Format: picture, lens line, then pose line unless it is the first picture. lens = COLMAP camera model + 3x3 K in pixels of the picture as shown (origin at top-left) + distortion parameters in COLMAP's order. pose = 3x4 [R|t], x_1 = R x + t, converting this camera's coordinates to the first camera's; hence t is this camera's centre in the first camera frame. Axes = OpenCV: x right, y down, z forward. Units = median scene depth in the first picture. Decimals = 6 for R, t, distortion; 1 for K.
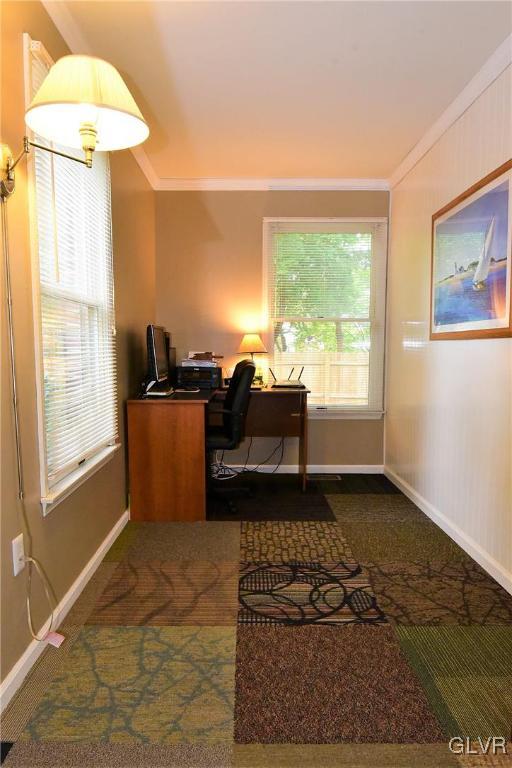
lens RADIAL K [[422.8, 0, 239.0], [0, 422.8, 383.9], [0, 0, 1]] dist [0.001960, 0.000556]
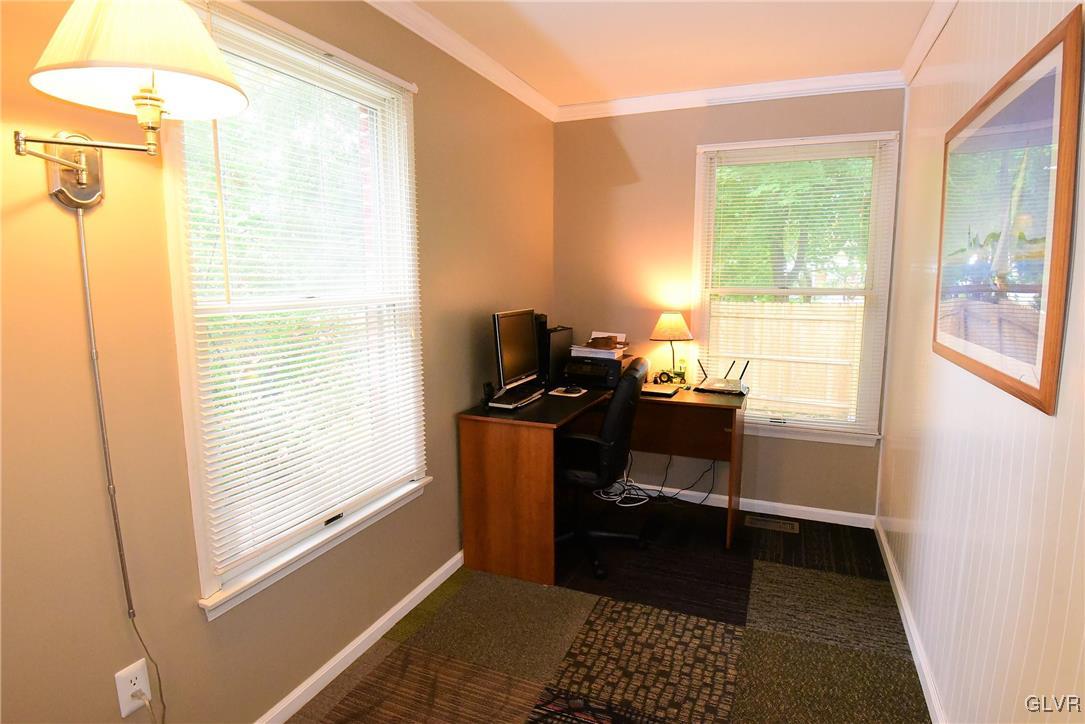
lens RADIAL K [[509.2, 0, 542.5], [0, 509.2, 362.0], [0, 0, 1]] dist [-0.024246, -0.000751]
pose [[0.942686, 0.049076, -0.330053, 0.163337], [-0.037269, 0.998422, 0.042010, -0.091351], [0.331594, -0.027302, 0.943027, 0.171529]]
